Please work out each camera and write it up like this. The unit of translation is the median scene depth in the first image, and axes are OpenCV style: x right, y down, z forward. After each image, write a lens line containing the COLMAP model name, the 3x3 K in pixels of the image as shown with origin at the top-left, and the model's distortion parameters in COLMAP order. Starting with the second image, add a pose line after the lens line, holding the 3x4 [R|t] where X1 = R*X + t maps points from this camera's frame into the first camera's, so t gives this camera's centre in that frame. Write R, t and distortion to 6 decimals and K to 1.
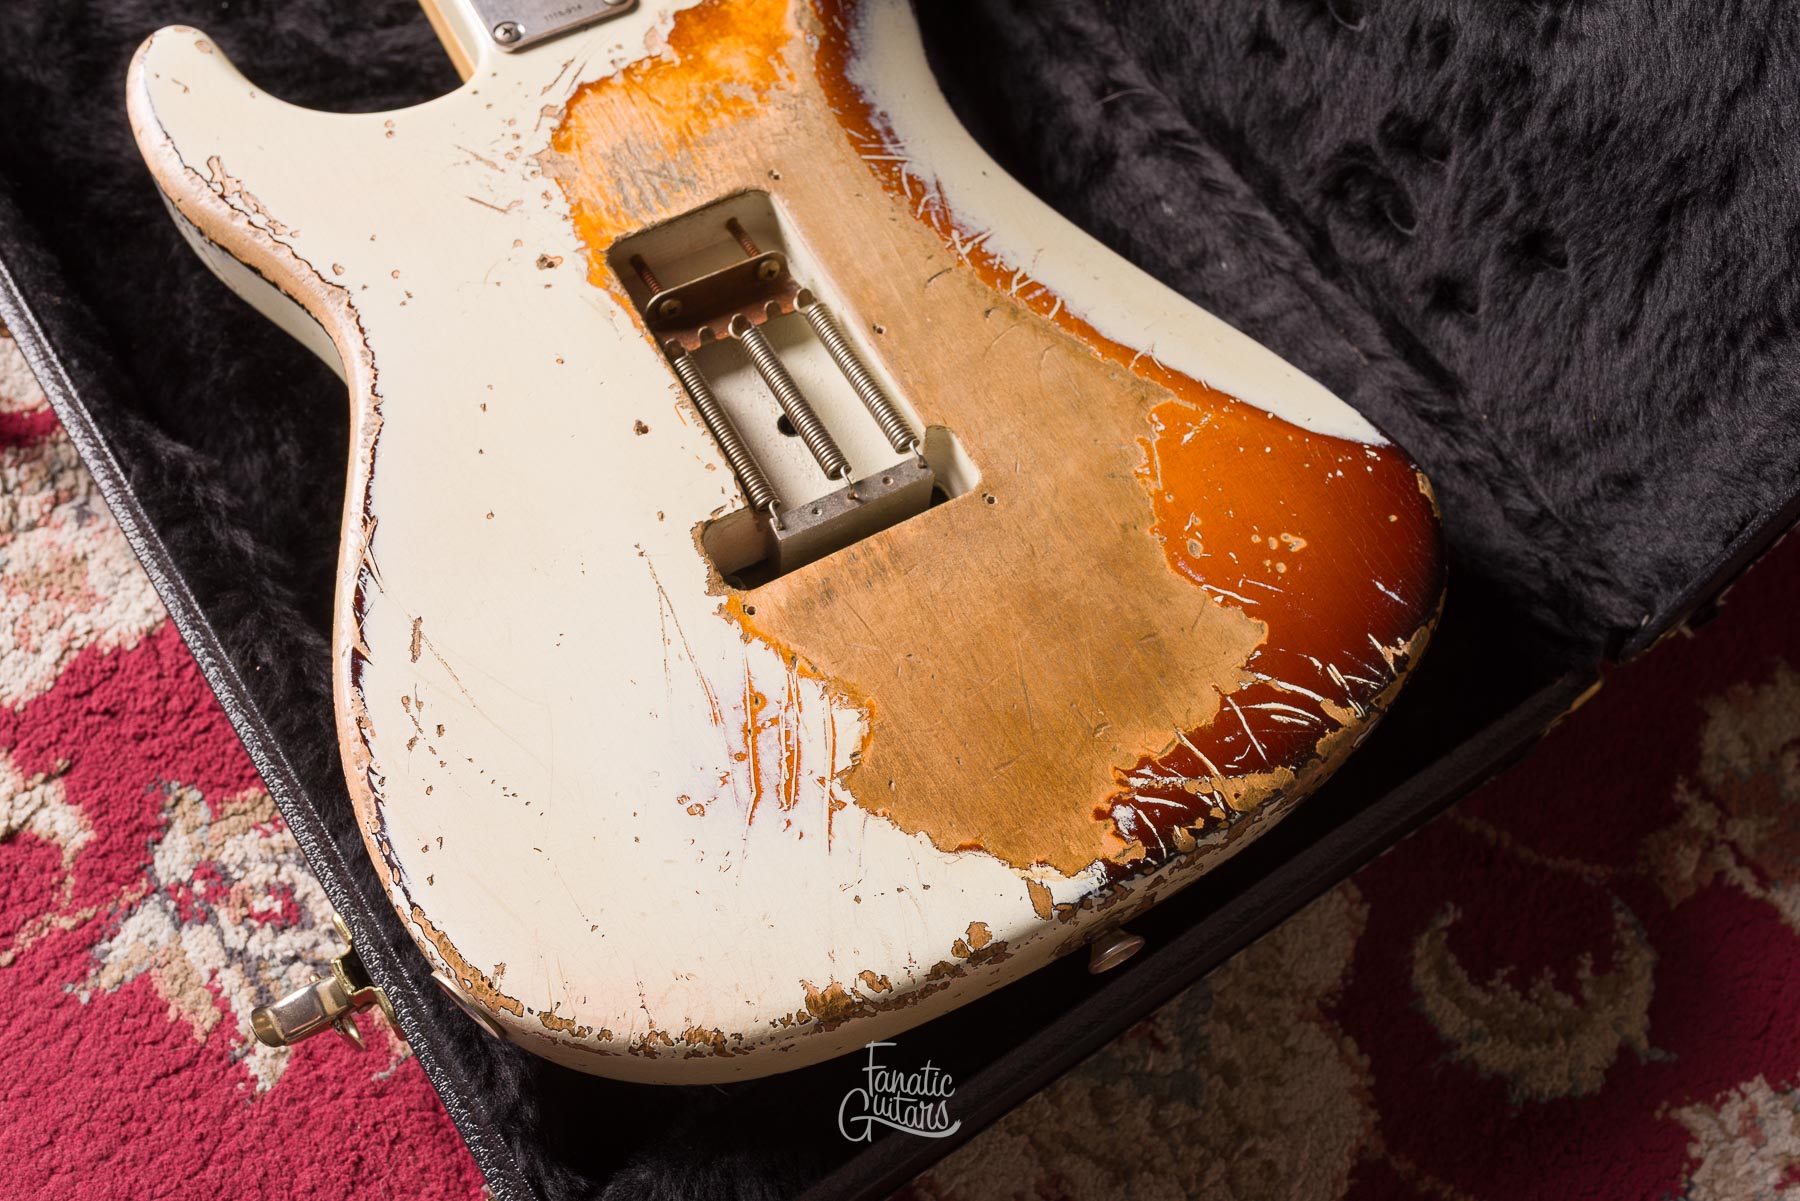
lens RADIAL K [[1757.5, 0, 900.0], [0, 1757.5, 600.5], [0, 0, 1]] dist [-0.001320, 0.006022]
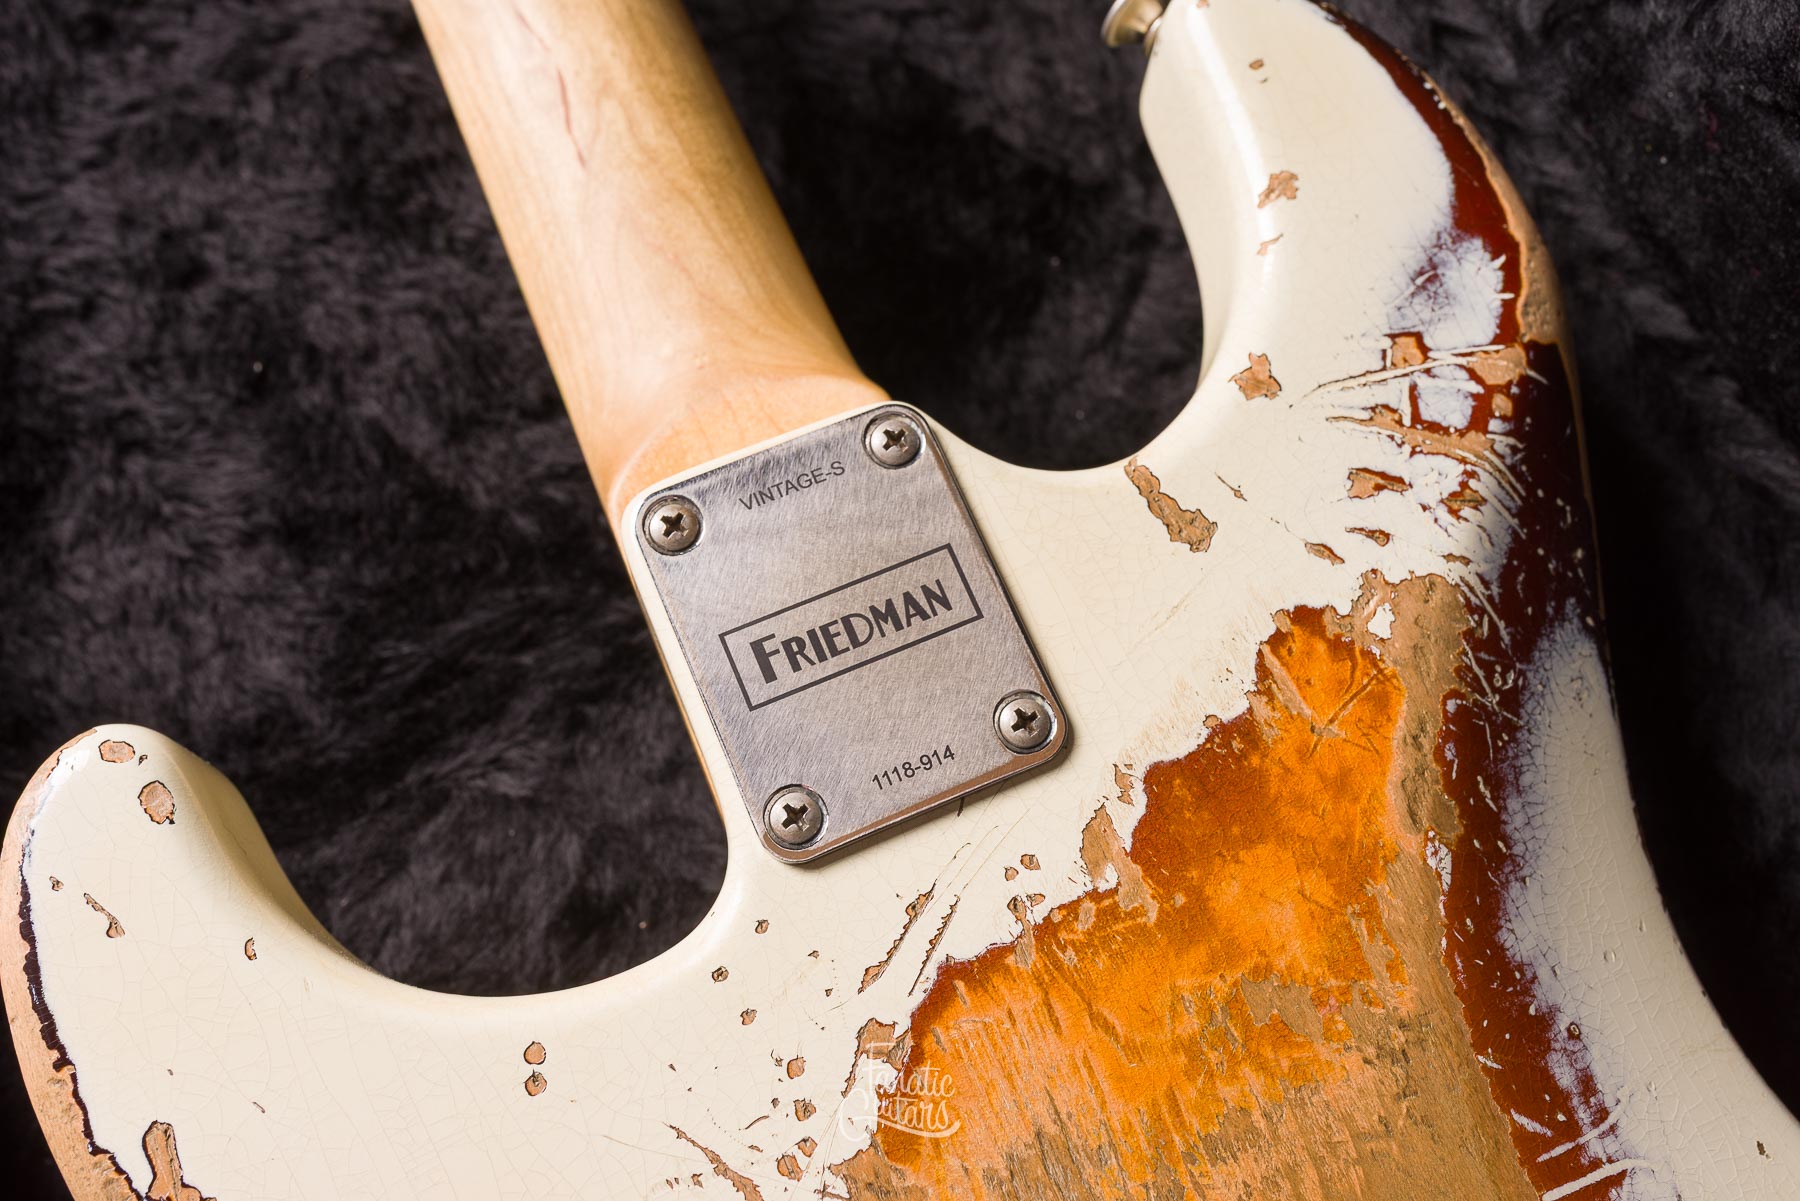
lens RADIAL K [[1809.2, 0, 900.0], [0, 1809.2, 600.5], [0, 0, 1]] dist [-0.002097, 0.011159]
pose [[0.993400, 0.097539, -0.060359, -0.176341], [-0.086617, 0.982861, 0.162735, -0.470721], [0.075198, -0.156433, 0.984822, 0.552218]]
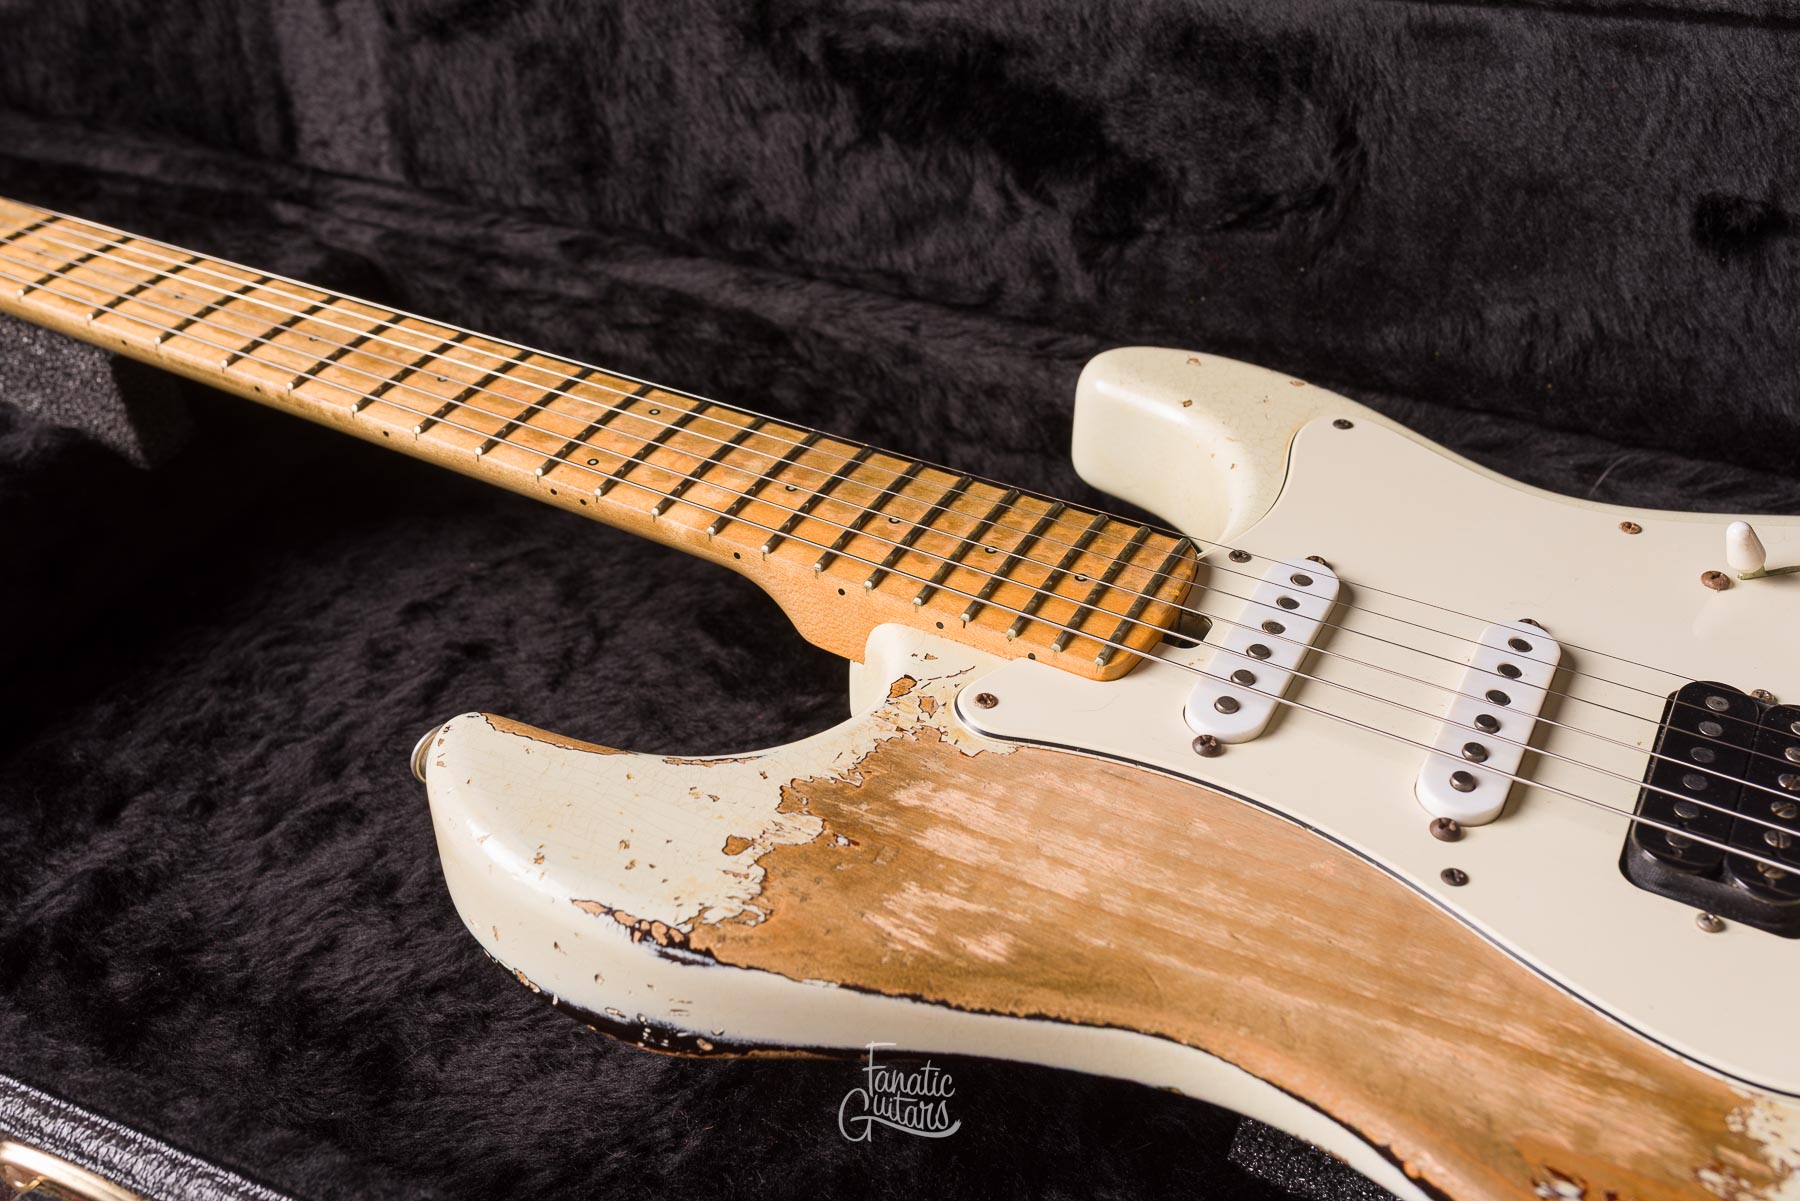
lens RADIAL K [[1768.1, 0, 900.0], [0, 1768.1, 600.5], [0, 0, 1]] dist [0.002645, -0.006814]
pose [[0.843641, -0.393728, 0.365033, -0.567933], [0.507893, 0.805706, -0.304768, -0.173304], [-0.174114, 0.442512, 0.879698, 0.387617]]
